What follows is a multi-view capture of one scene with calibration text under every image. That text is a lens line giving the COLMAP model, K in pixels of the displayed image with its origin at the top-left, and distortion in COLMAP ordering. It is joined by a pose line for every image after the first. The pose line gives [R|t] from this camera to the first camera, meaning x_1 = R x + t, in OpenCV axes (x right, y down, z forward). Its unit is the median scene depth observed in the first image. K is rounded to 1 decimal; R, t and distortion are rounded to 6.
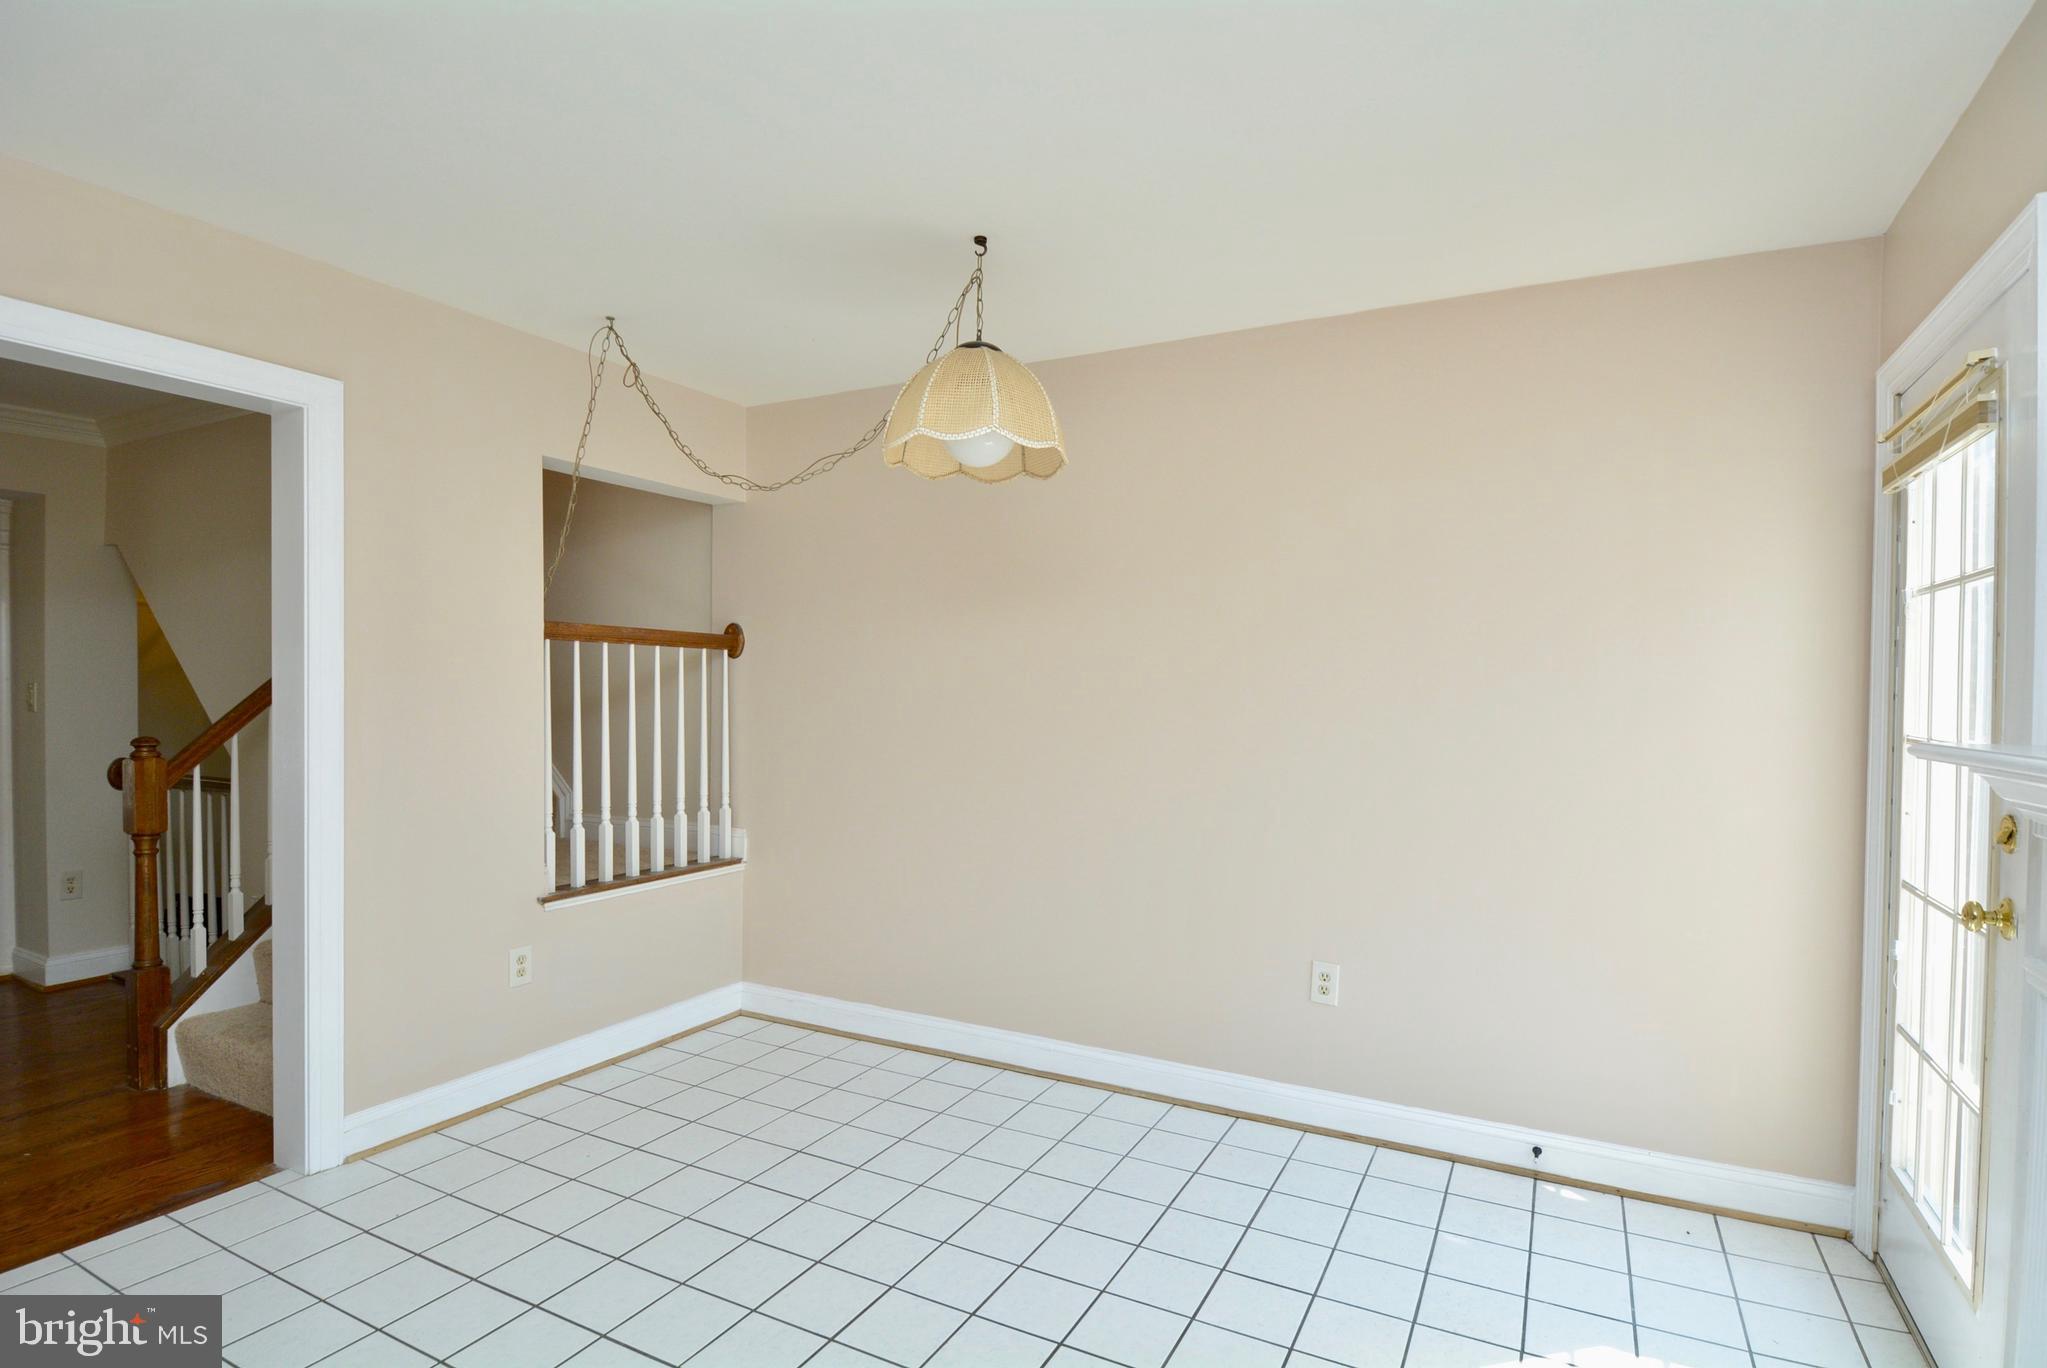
lens RADIAL K [[1014.6, 0, 1032.3], [0, 1014.6, 704.3], [0, 0, 1]] dist [0.018476, -0.024486]
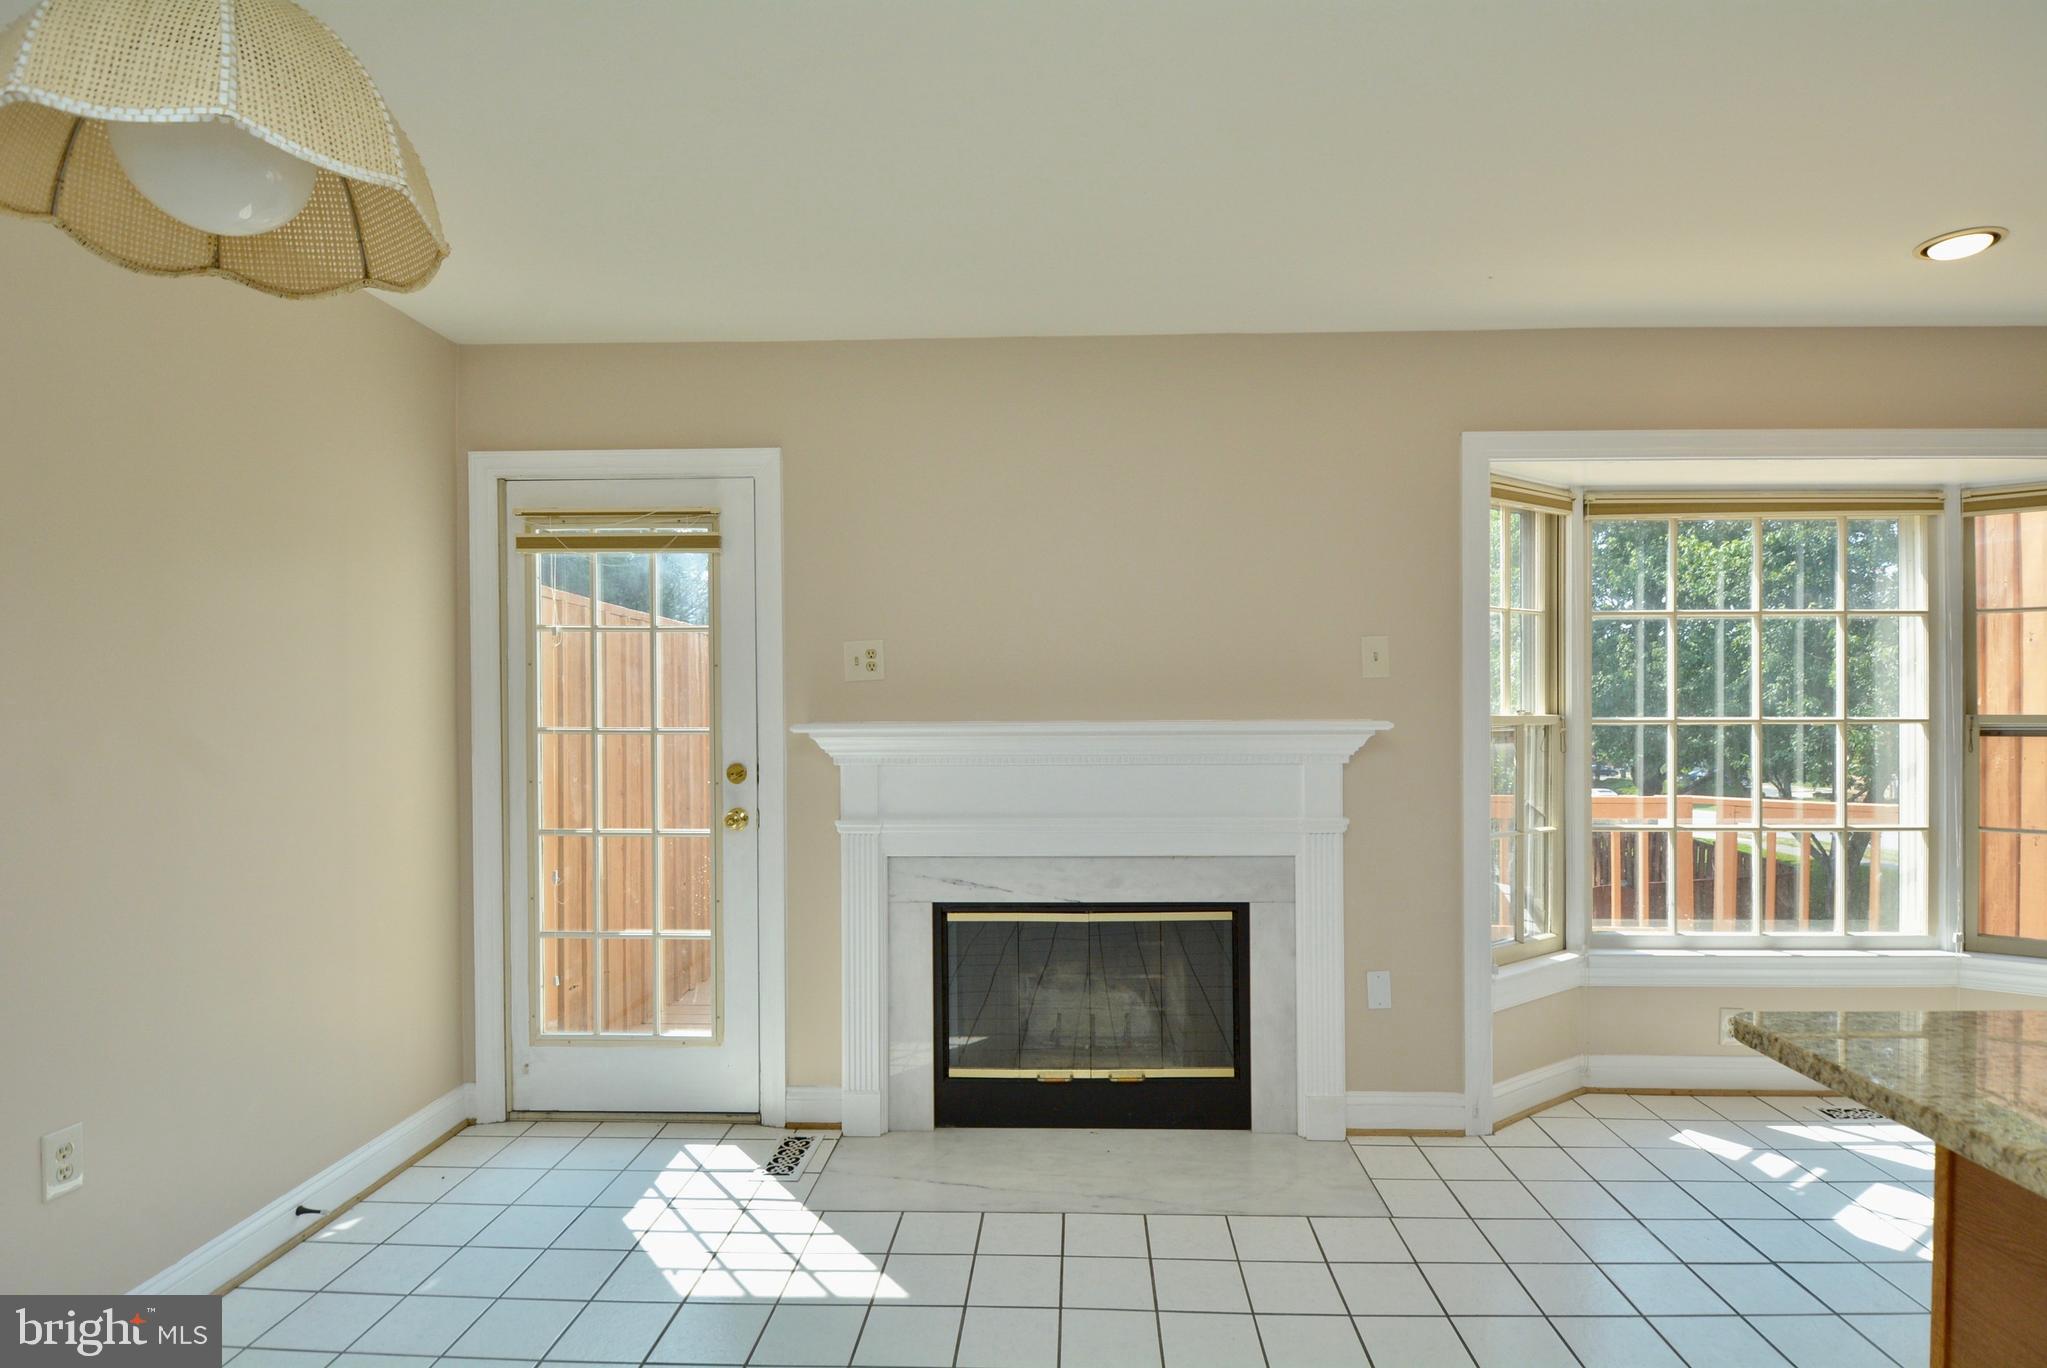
lens RADIAL K [[1014.6, 0, 1037.7], [0, 1014.6, 695.3], [0, 0, 1]] dist [0.018476, -0.024486]
pose [[-0.424130, -0.001754, 0.905600, -0.533486], [0.009750, 0.999931, 0.006502, -0.012992], [-0.905549, 0.011587, -0.424083, 0.714014]]
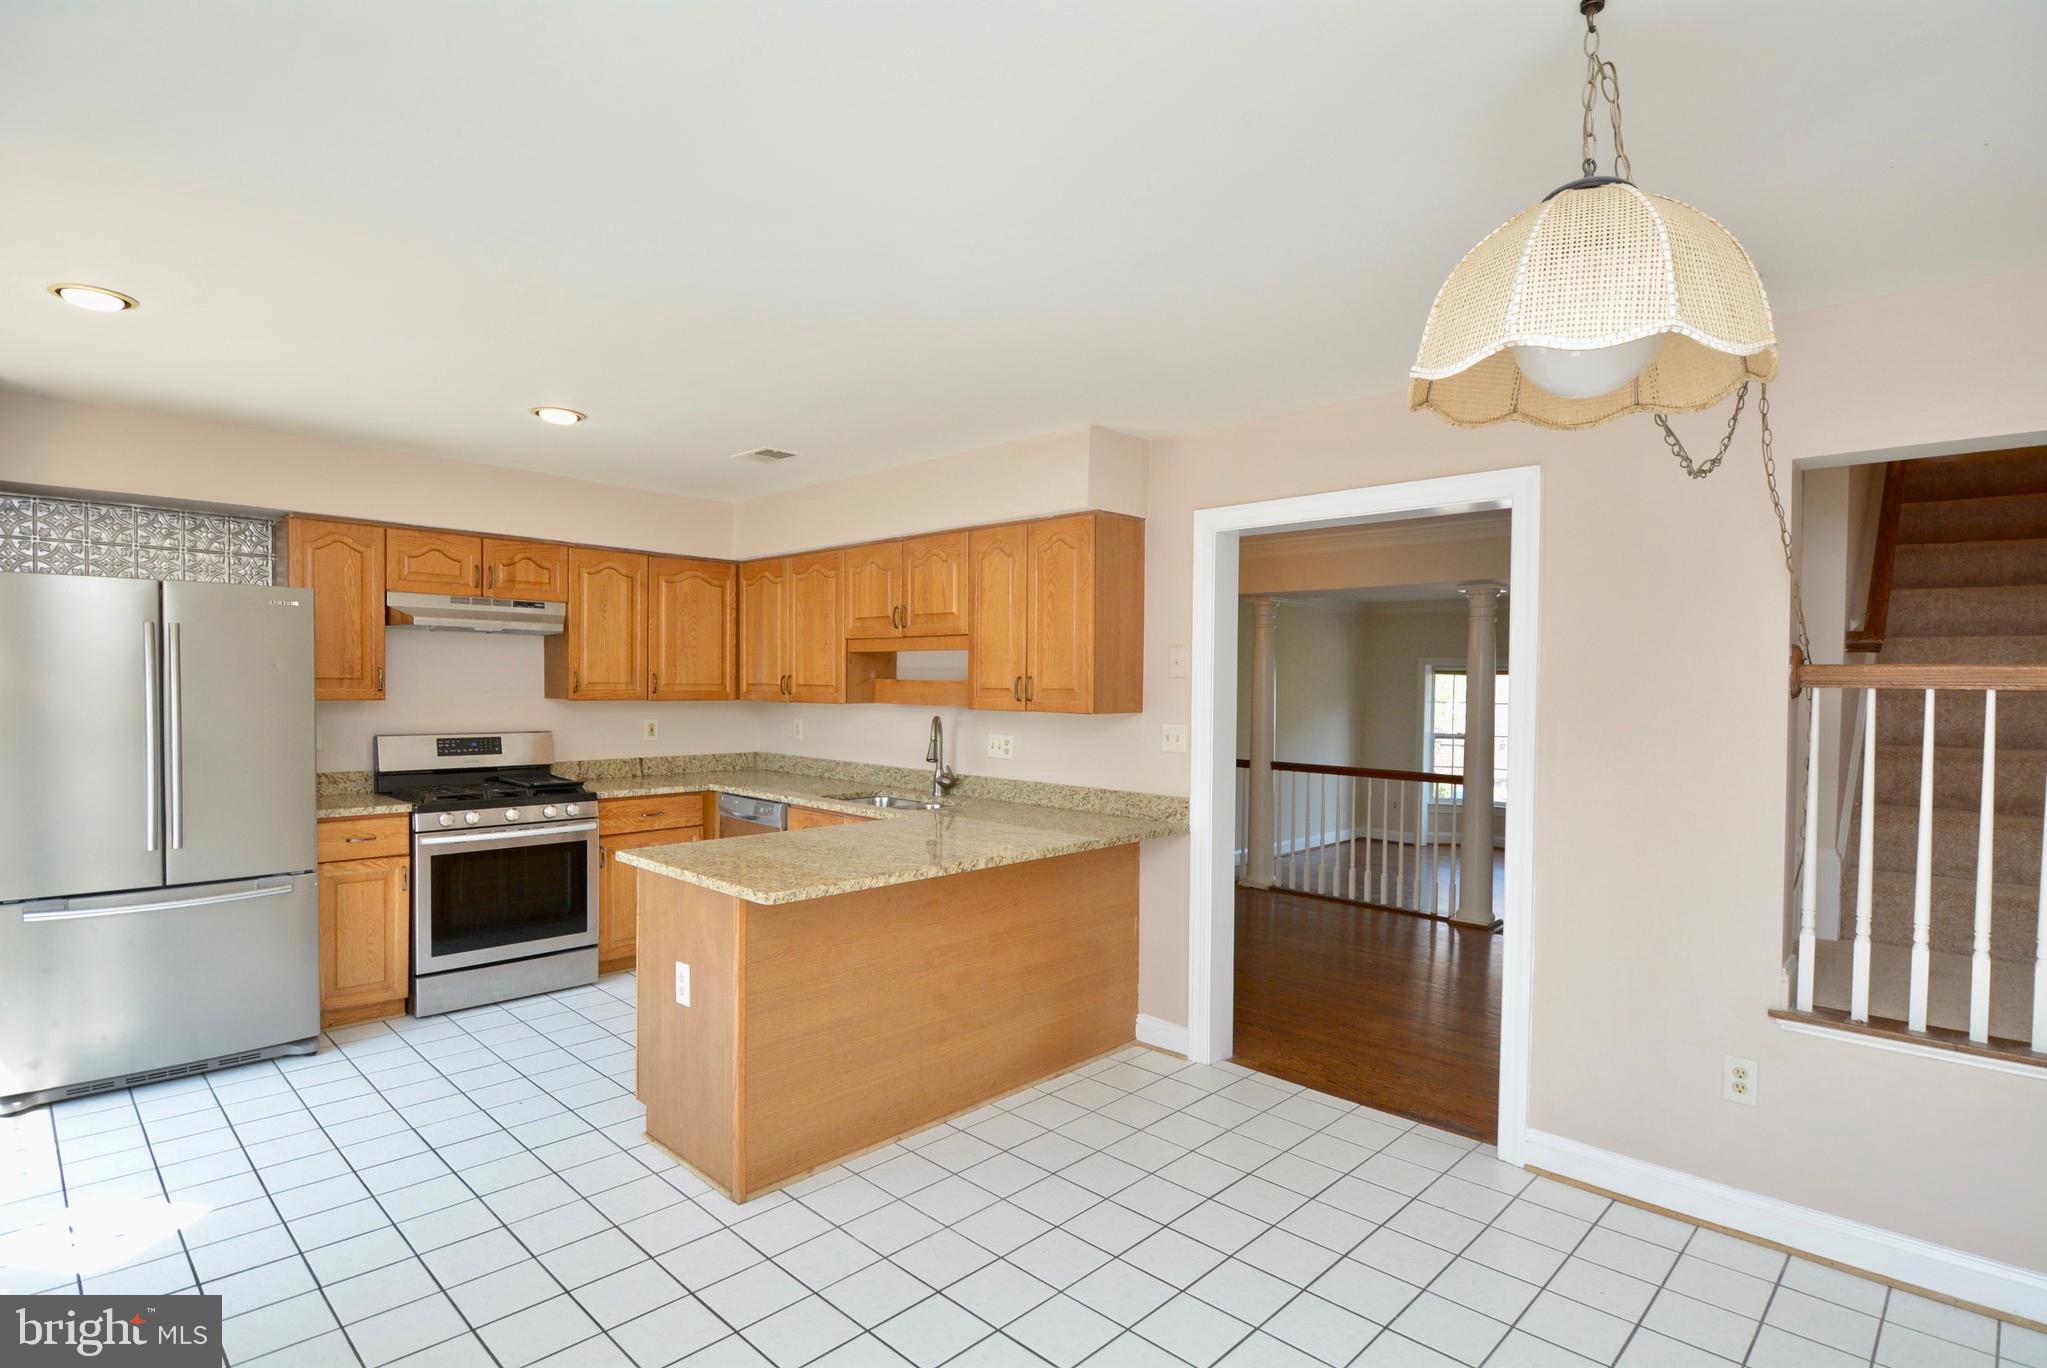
lens RADIAL K [[1014.6, 0, 1046.2], [0, 1014.6, 705.4], [0, 0, 1]] dist [0.018476, -0.024486]
pose [[-0.273907, 0.007184, -0.961729, 0.473232], [-0.024486, 0.999596, 0.014440, -0.051069], [0.961444, 0.027504, -0.273621, 0.698982]]
